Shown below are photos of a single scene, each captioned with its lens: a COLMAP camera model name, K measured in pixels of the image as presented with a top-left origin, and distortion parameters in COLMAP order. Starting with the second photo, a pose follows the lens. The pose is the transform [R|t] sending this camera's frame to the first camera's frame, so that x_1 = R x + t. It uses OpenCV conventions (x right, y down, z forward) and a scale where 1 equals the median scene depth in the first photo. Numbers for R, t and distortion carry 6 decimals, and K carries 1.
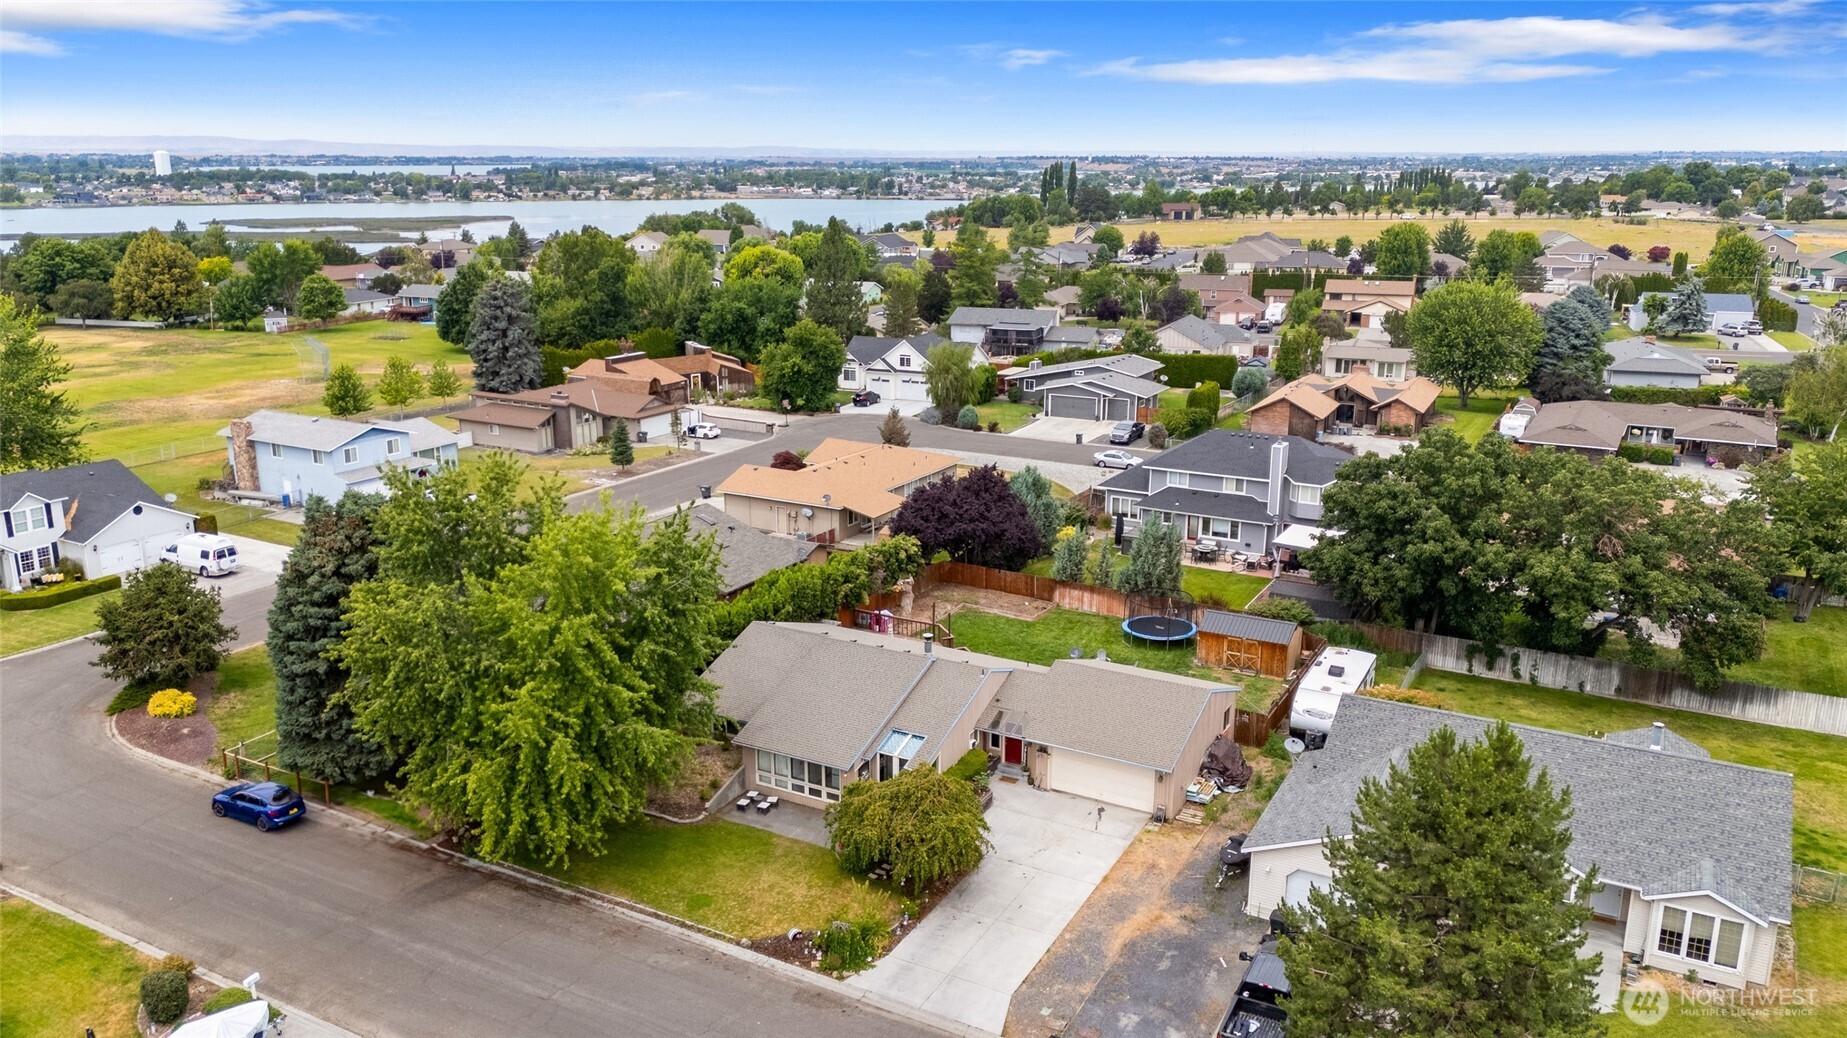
lens RADIAL K [[1303.4, 0, 923.5], [0, 1303.4, 519.0], [0, 0, 1]] dist [0.052484, -0.001155]
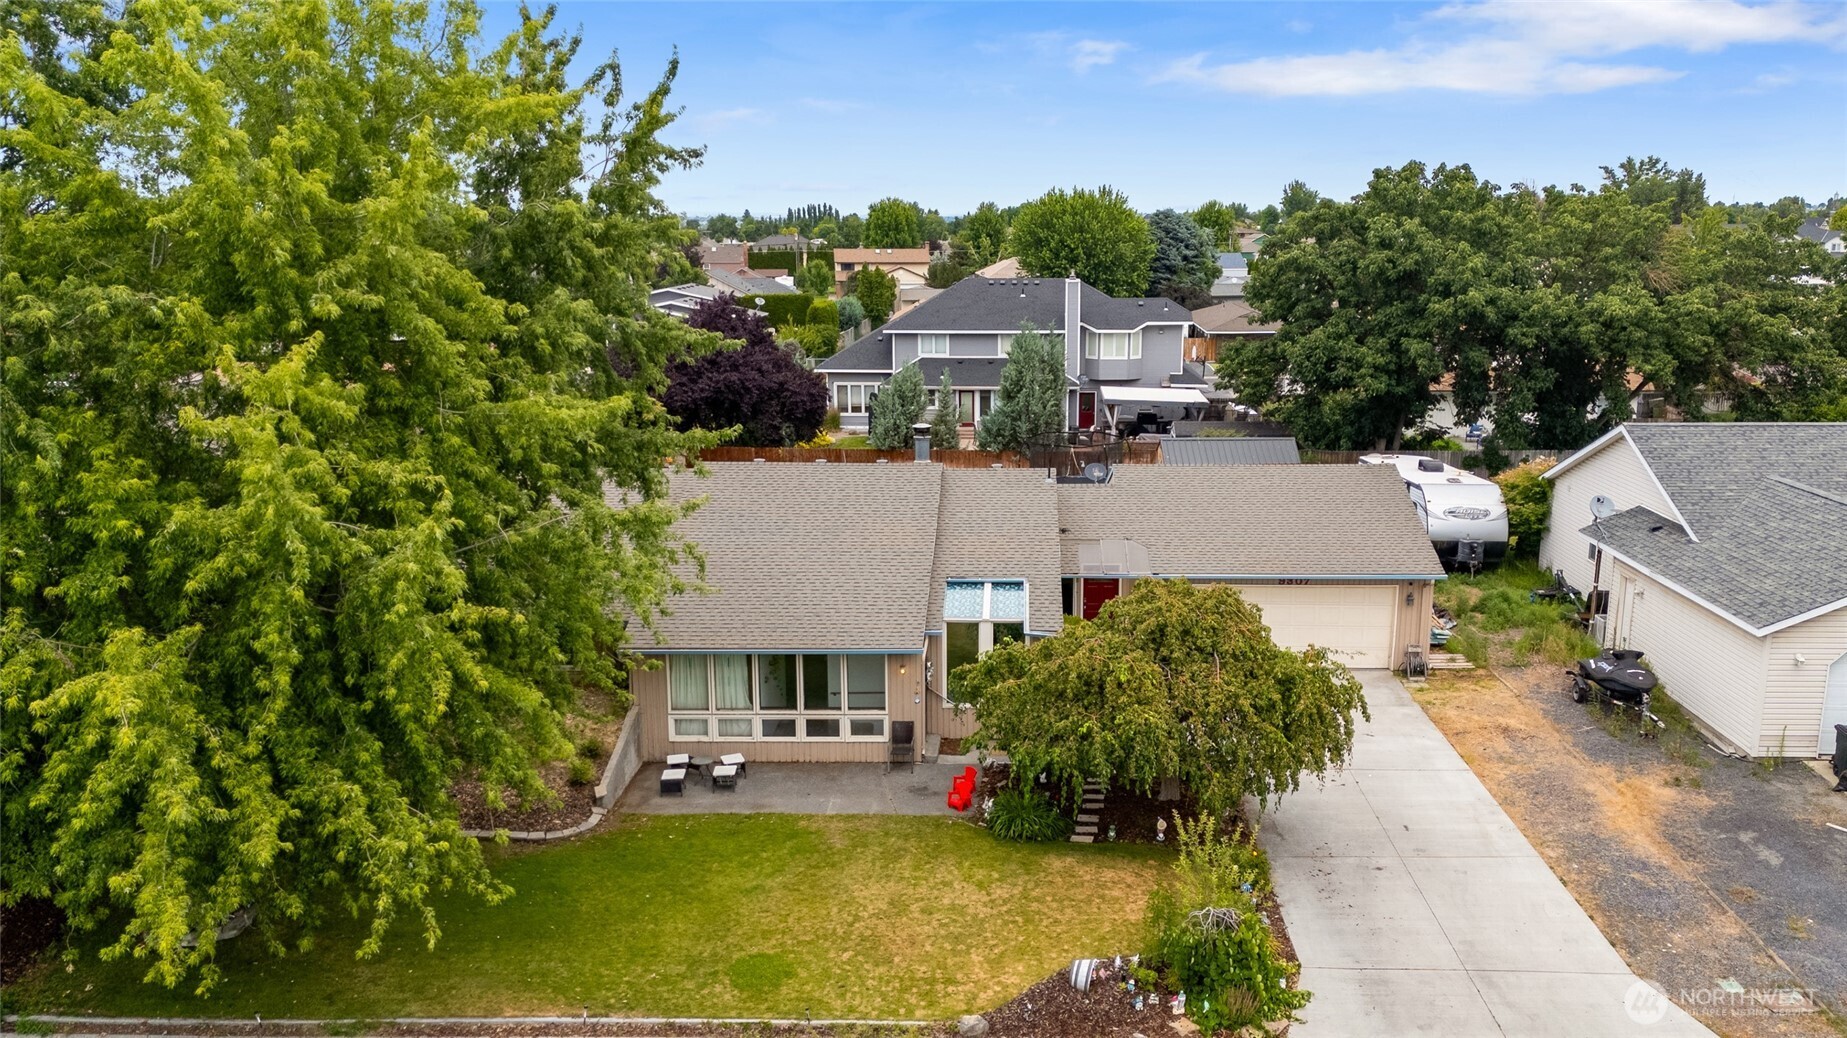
lens RADIAL K [[1428.1, 0, 923.5], [0, 1428.1, 519.0], [0, 0, 1]] dist [0.001563, -0.001722]
pose [[0.893322, -0.090059, 0.440302, -0.264638], [0.122747, 0.991359, -0.046267, 0.163802], [-0.432330, 0.095377, 0.896657, 0.527983]]
